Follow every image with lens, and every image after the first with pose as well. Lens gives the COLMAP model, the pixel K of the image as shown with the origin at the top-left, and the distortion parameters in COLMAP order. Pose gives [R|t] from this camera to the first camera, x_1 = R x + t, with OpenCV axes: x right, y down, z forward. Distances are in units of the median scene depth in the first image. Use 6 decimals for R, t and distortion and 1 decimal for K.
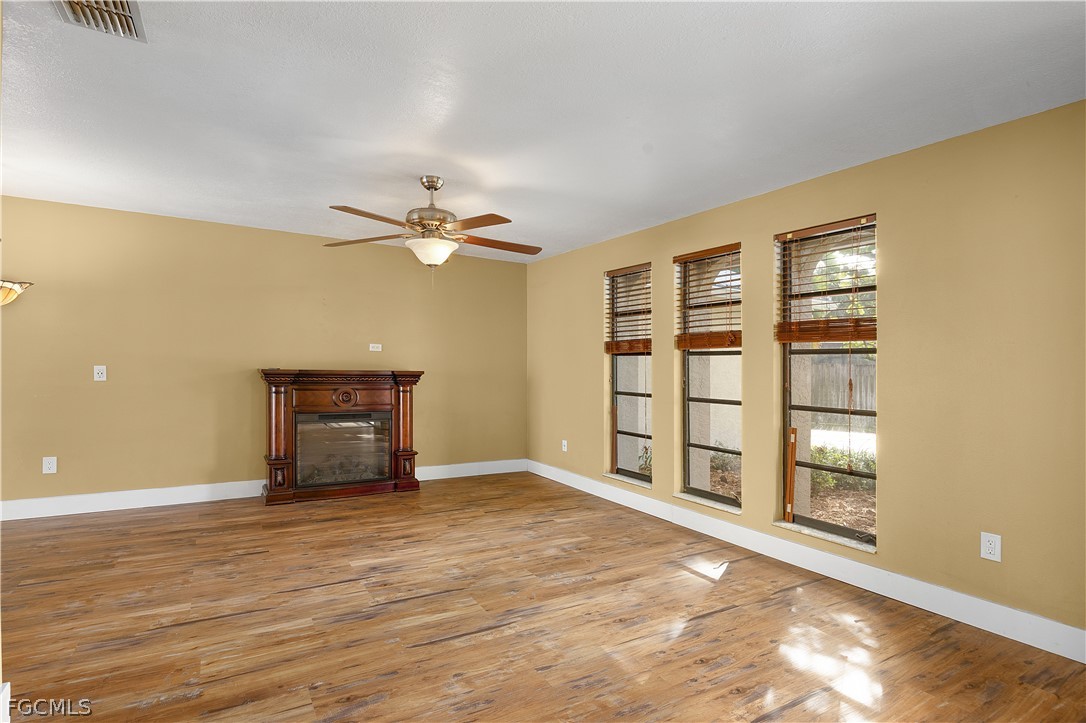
lens RADIAL K [[553.0, 0, 545.5], [0, 553.0, 362.0], [0, 0, 1]] dist [-0.015308, -0.000639]
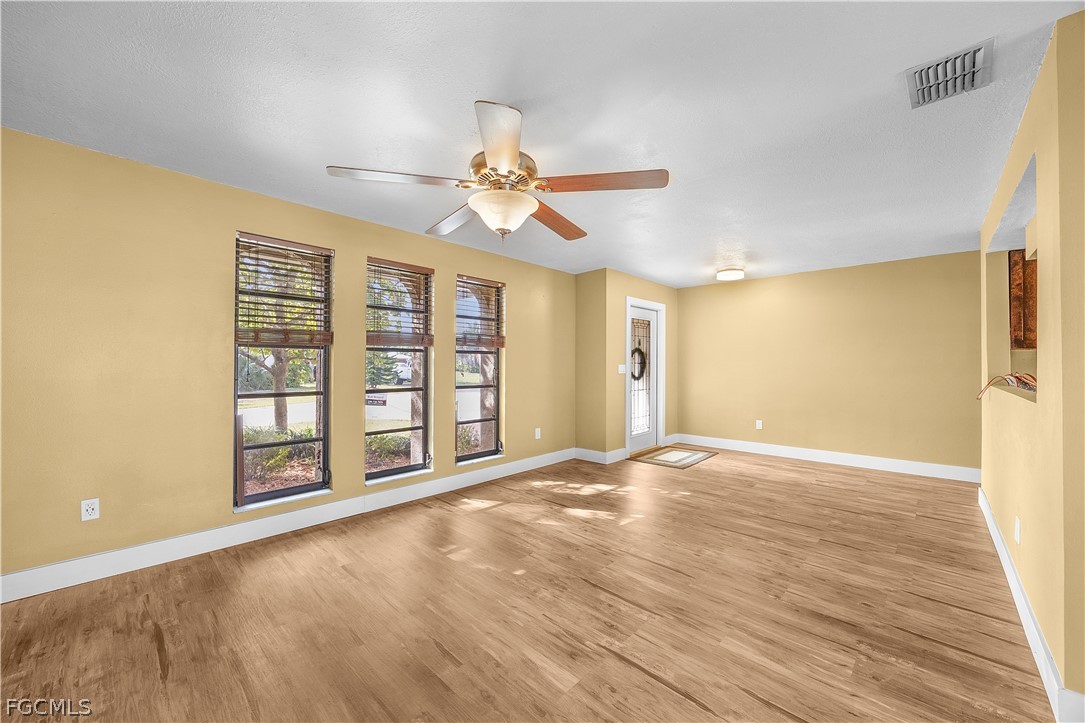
lens RADIAL K [[419.6, 0, 543.7], [0, 419.6, 356.7], [0, 0, 1]] dist [-0.002969, -0.001052]
pose [[-0.273662, -0.000481, 0.961826, -0.998254], [-0.015274, 0.999876, -0.003845, -0.005716], [-0.961705, -0.015743, -0.273636, 1.452975]]
